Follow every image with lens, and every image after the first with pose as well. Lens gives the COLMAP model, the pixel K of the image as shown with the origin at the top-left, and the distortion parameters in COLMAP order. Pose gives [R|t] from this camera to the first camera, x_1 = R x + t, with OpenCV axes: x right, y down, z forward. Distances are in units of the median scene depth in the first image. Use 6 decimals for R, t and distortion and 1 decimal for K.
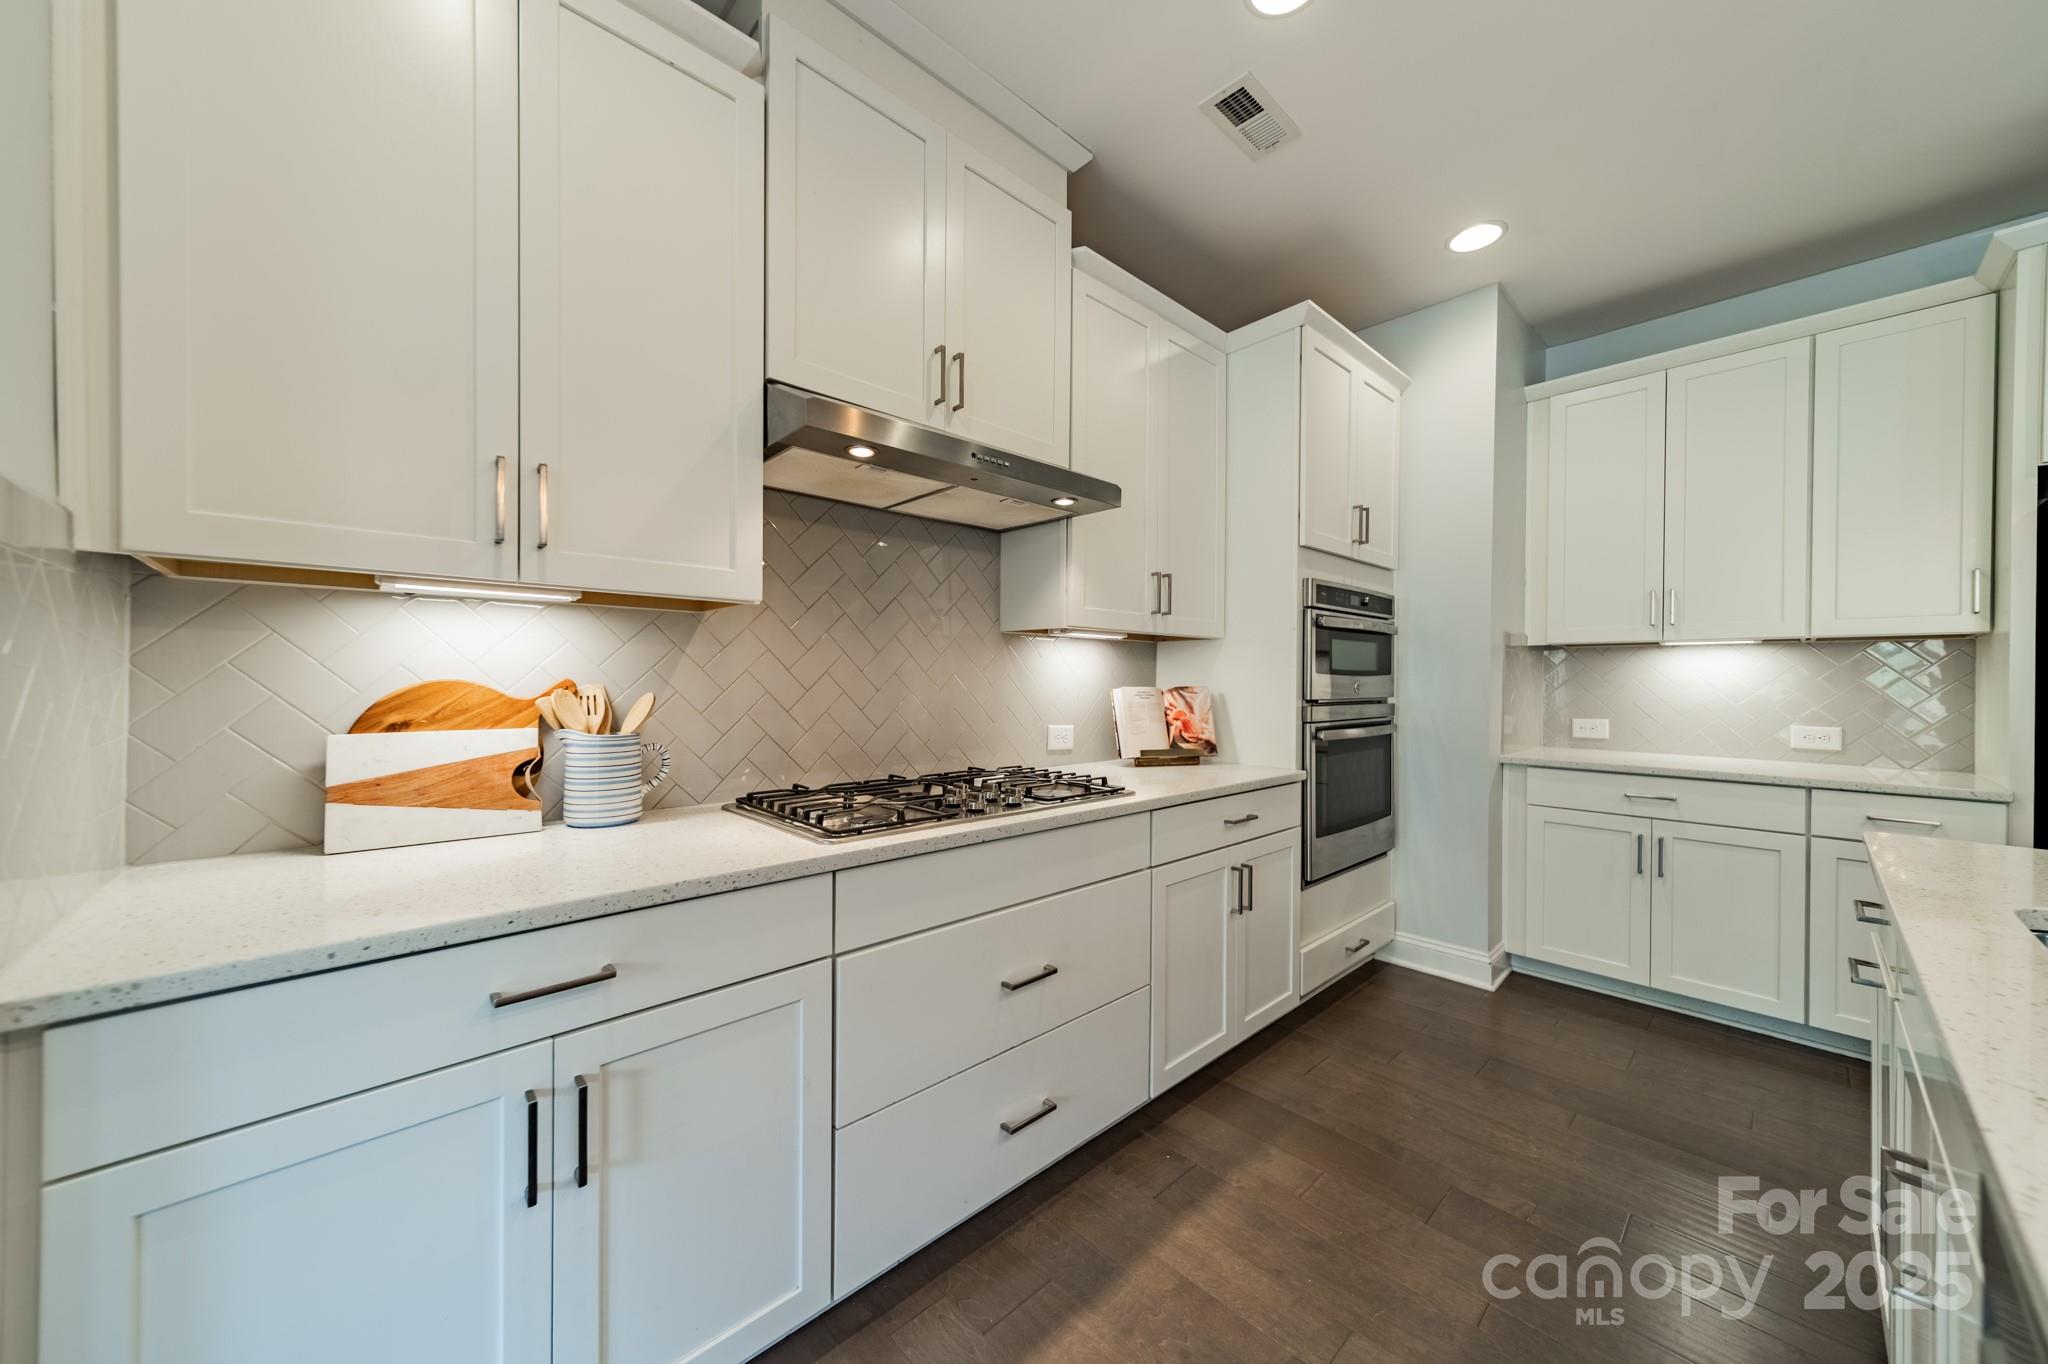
lens RADIAL K [[717.7, 0, 1029.1], [0, 717.7, 685.3], [0, 0, 1]] dist [0.005341, 0.000889]
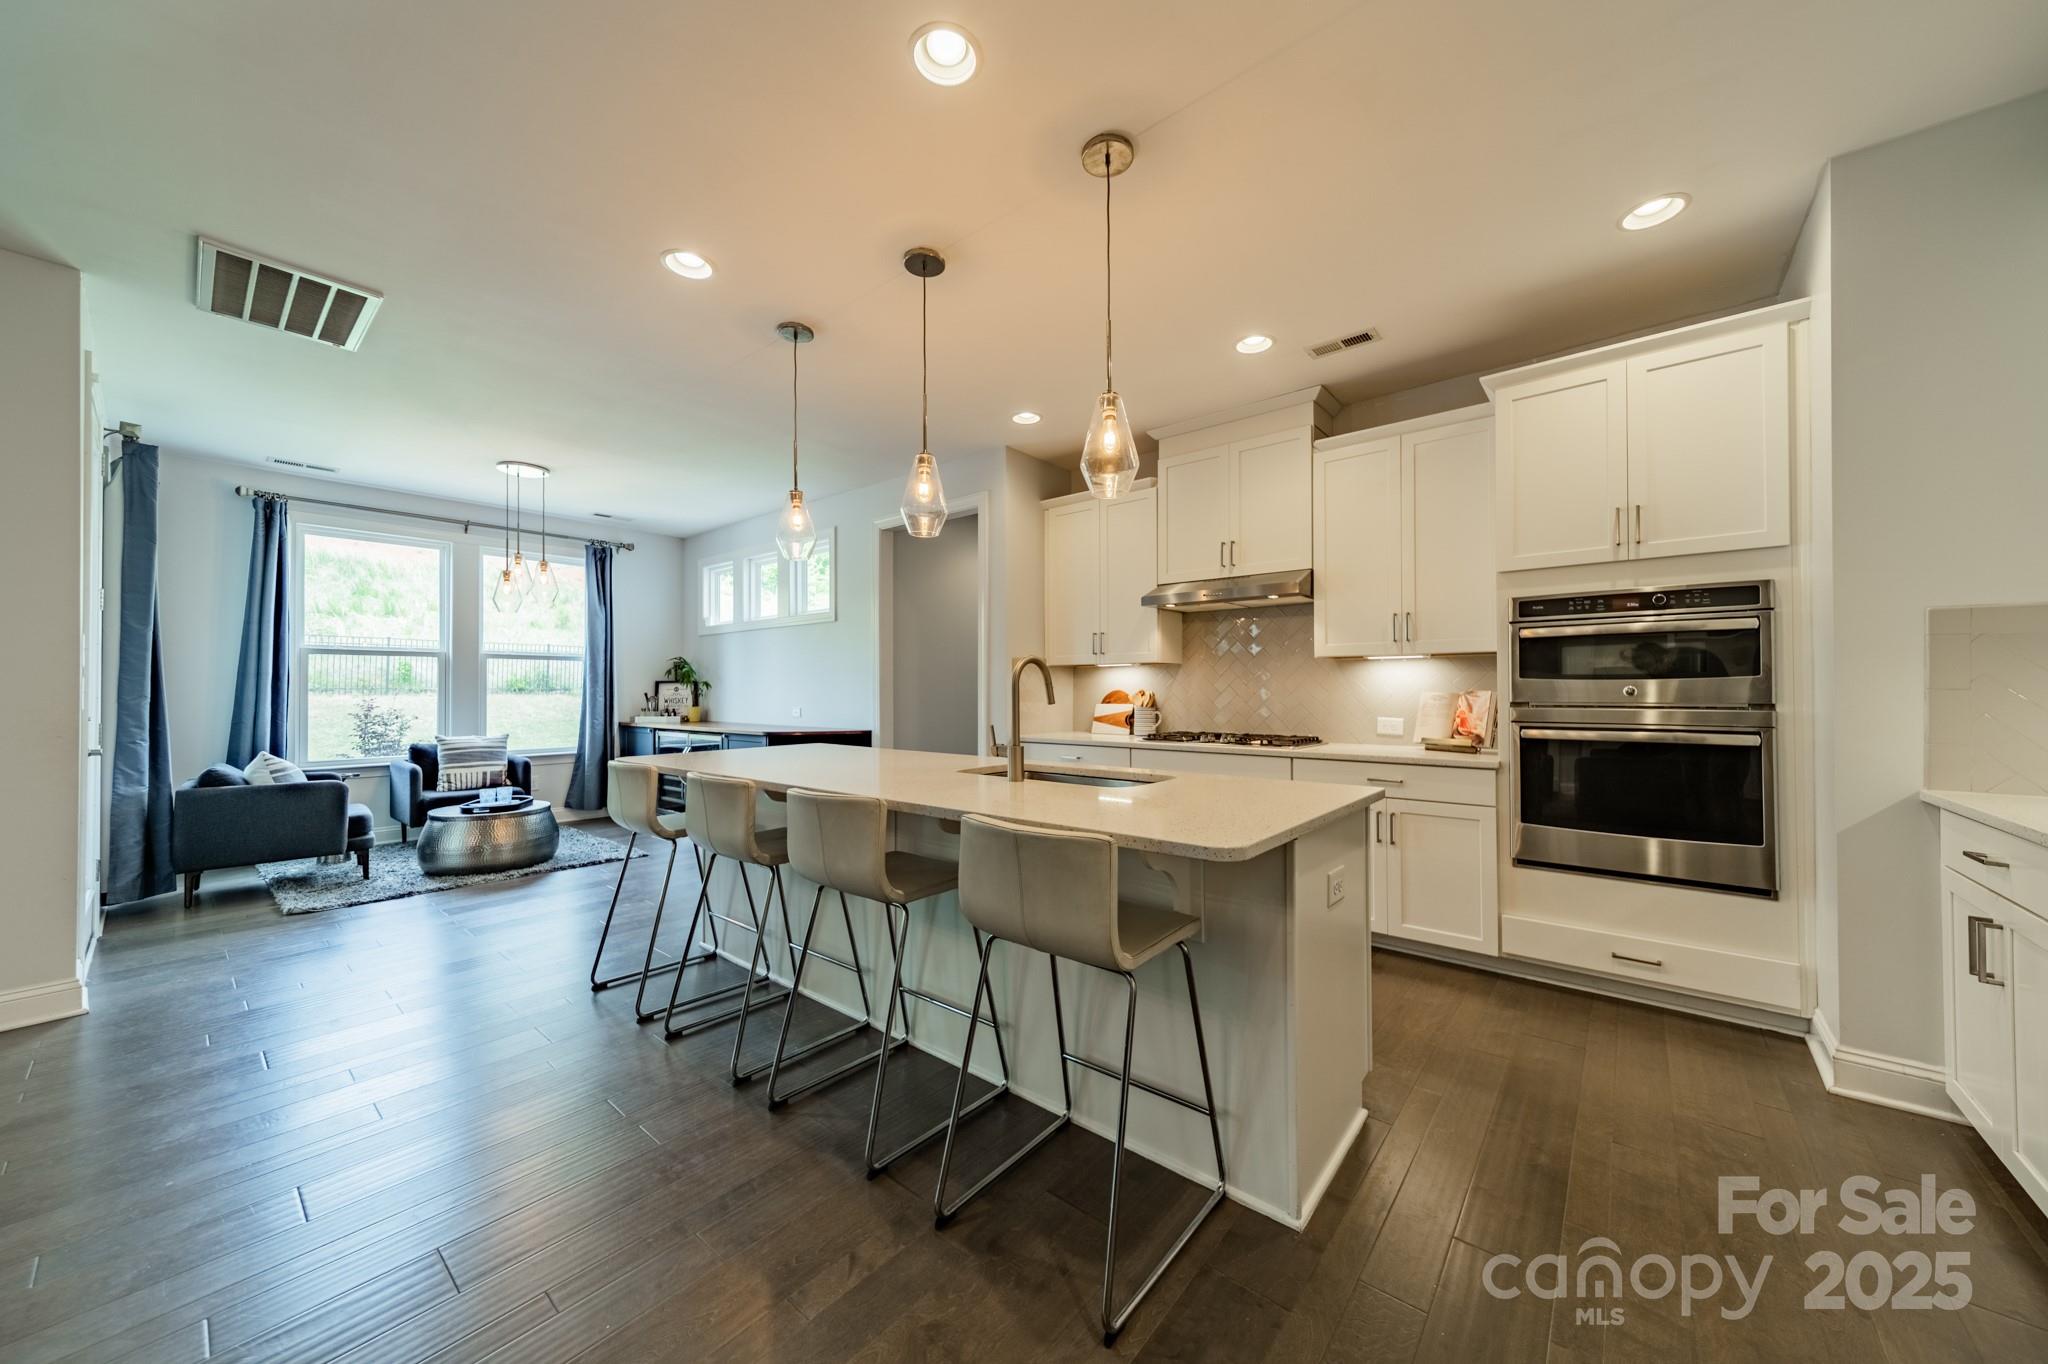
lens RADIAL K [[717.7, 0, 1036.4], [0, 717.7, 683.3], [0, 0, 1]] dist [0.005341, 0.000889]
pose [[0.128531, -0.019136, -0.991521, 1.559317], [-0.006425, 0.999777, -0.020128, 0.019849], [0.991685, 0.008958, 0.128379, 0.091981]]
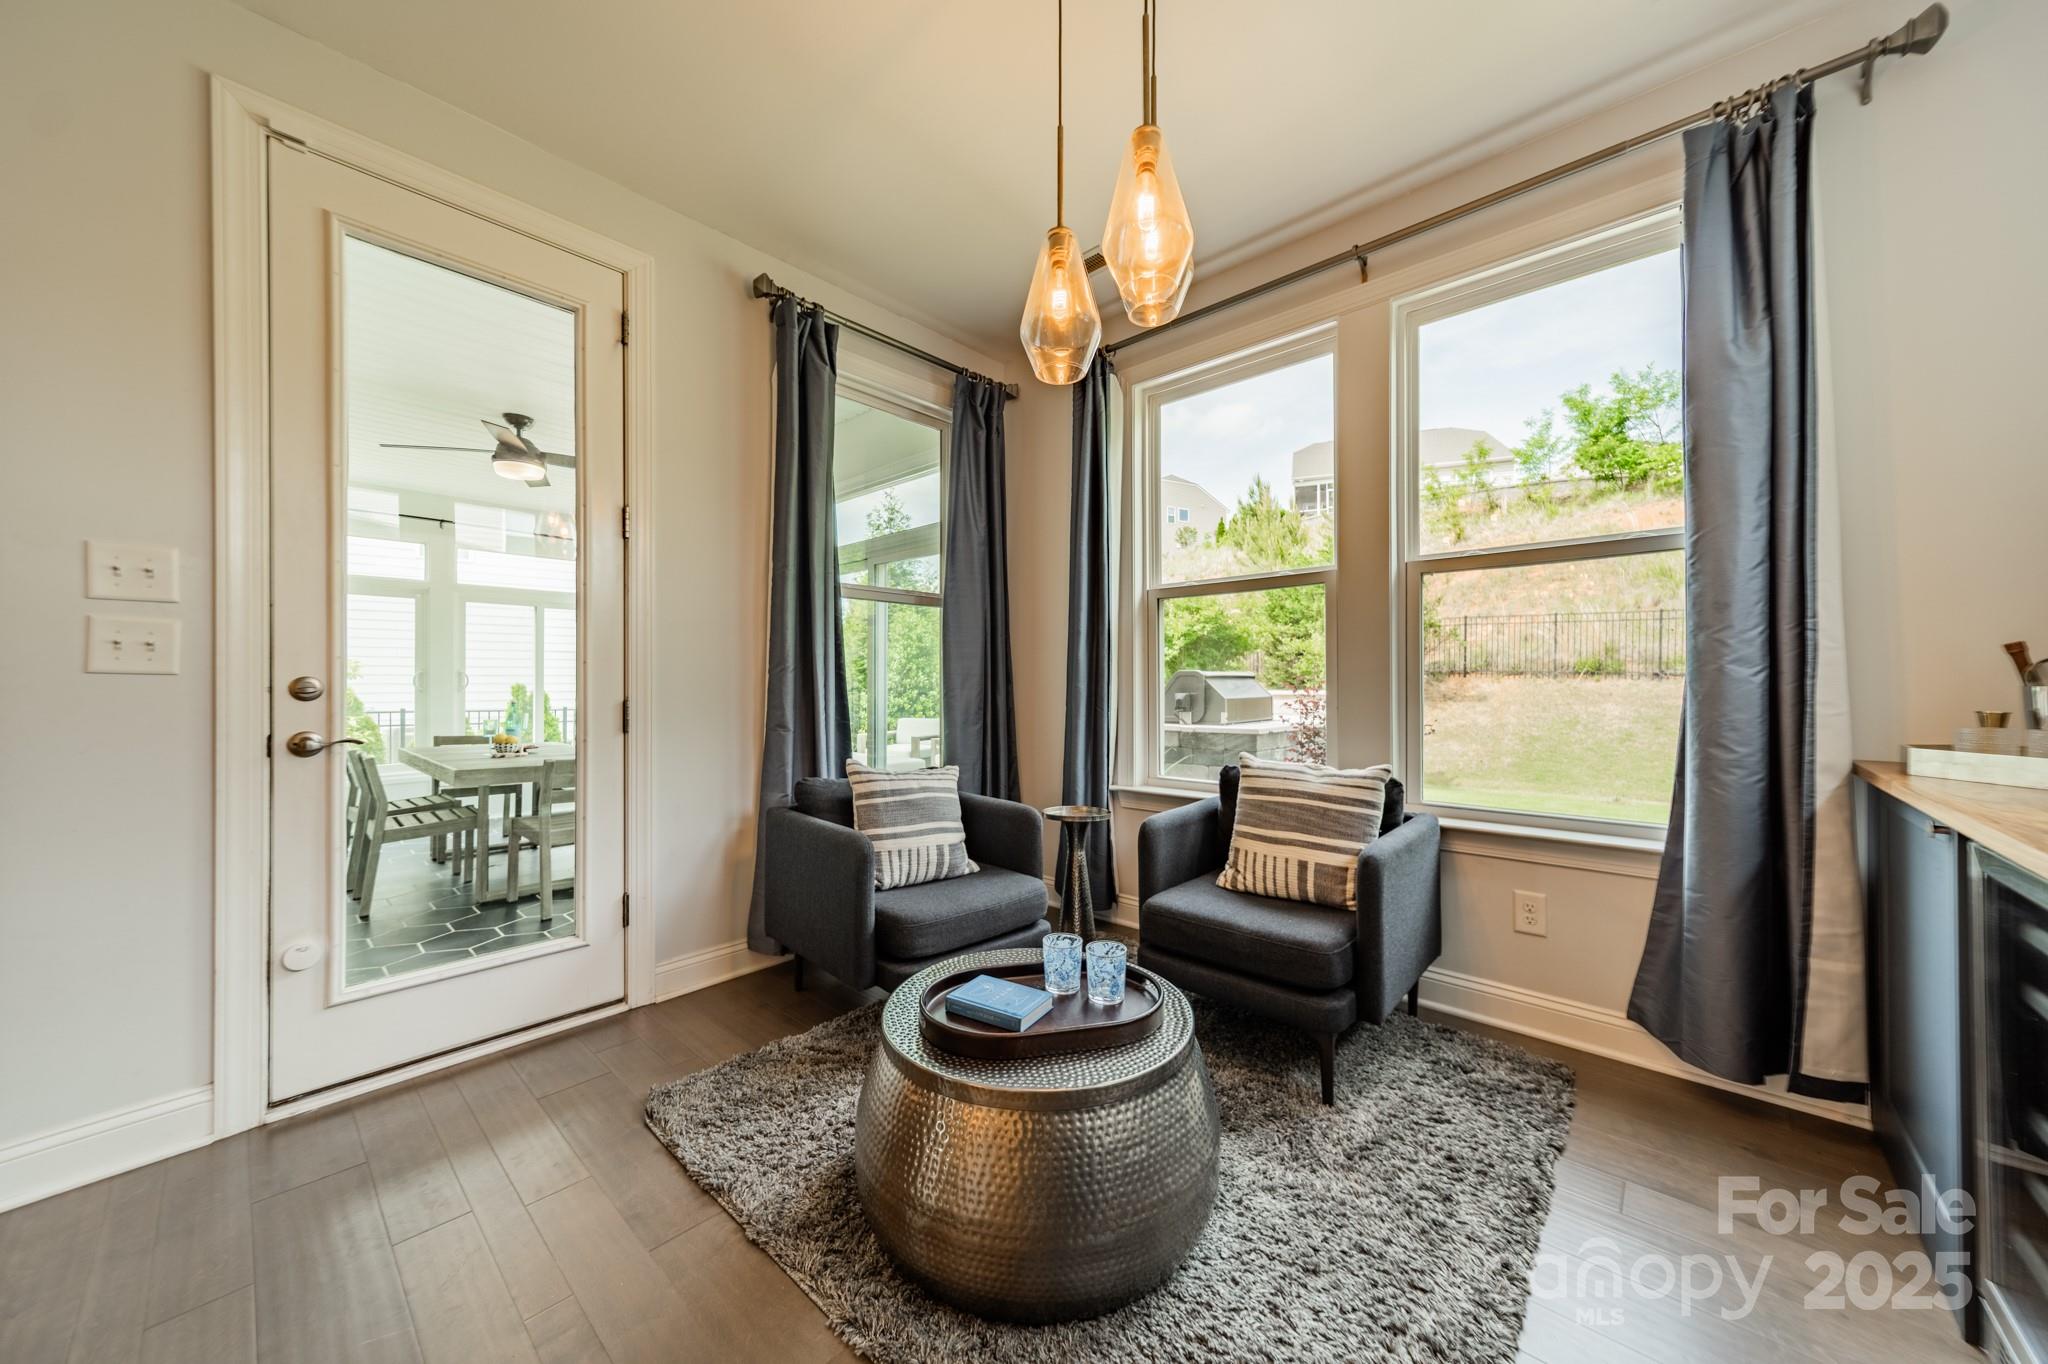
lens RADIAL K [[717.7, 0, 1025.0], [0, 717.7, 685.1], [0, 0, 1]] dist [0.005341, 0.000889]
pose [[-0.995931, -0.004892, -0.089991, -0.648795], [-0.006078, 0.999898, 0.012915, 0.045333], [0.089919, 0.013409, -0.995859, -0.554600]]
